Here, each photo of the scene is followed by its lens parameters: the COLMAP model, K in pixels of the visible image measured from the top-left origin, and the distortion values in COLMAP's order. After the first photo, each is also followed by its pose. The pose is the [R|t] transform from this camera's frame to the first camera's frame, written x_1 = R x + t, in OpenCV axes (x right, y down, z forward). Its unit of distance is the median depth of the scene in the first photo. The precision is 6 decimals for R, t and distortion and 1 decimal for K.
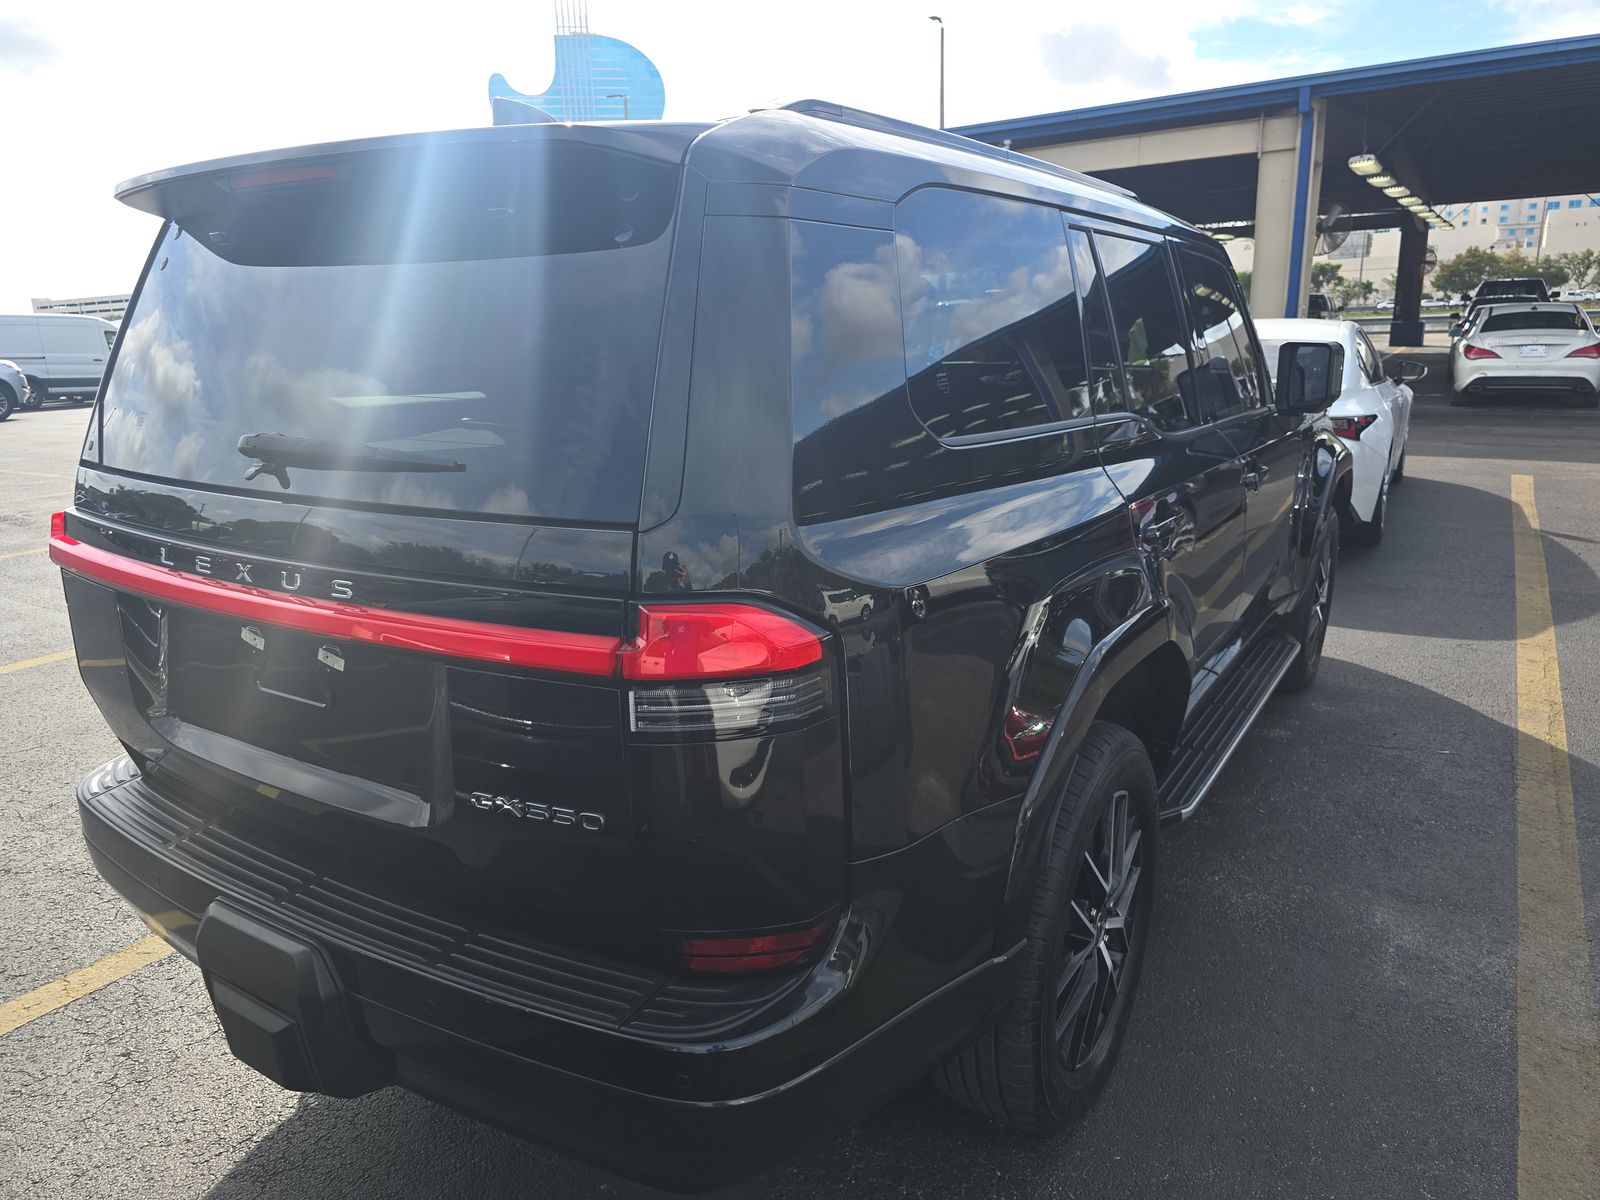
lens RADIAL K [[1090.5, 0, 807.3], [0, 1090.5, 594.1], [0, 0, 1]] dist [0.028589, -0.029578]
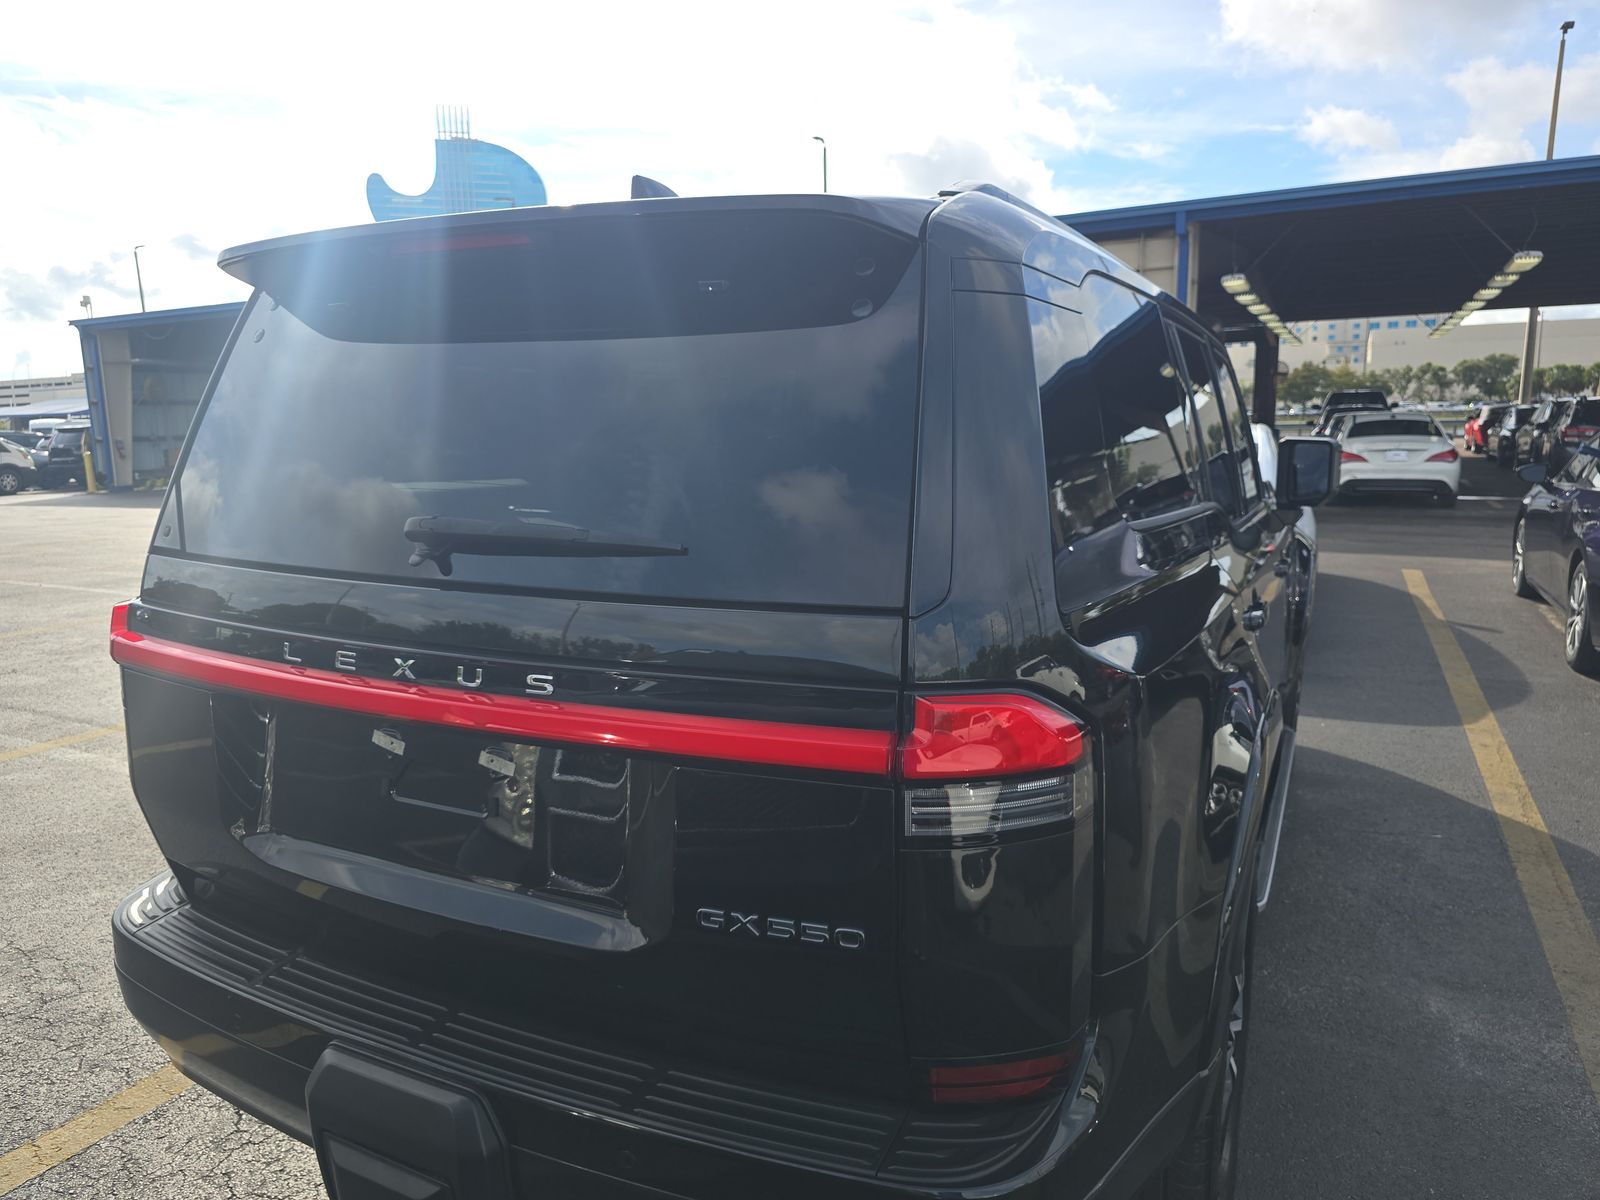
lens RADIAL K [[1090.5, 0, 791.6], [0, 1090.5, 590.6], [0, 0, 1]] dist [0.028589, -0.029578]
pose [[0.994411, -0.002801, 0.105540, -0.163421], [0.012388, 0.995838, -0.090290, 0.001038], [-0.104848, 0.091093, 0.990307, 0.038080]]
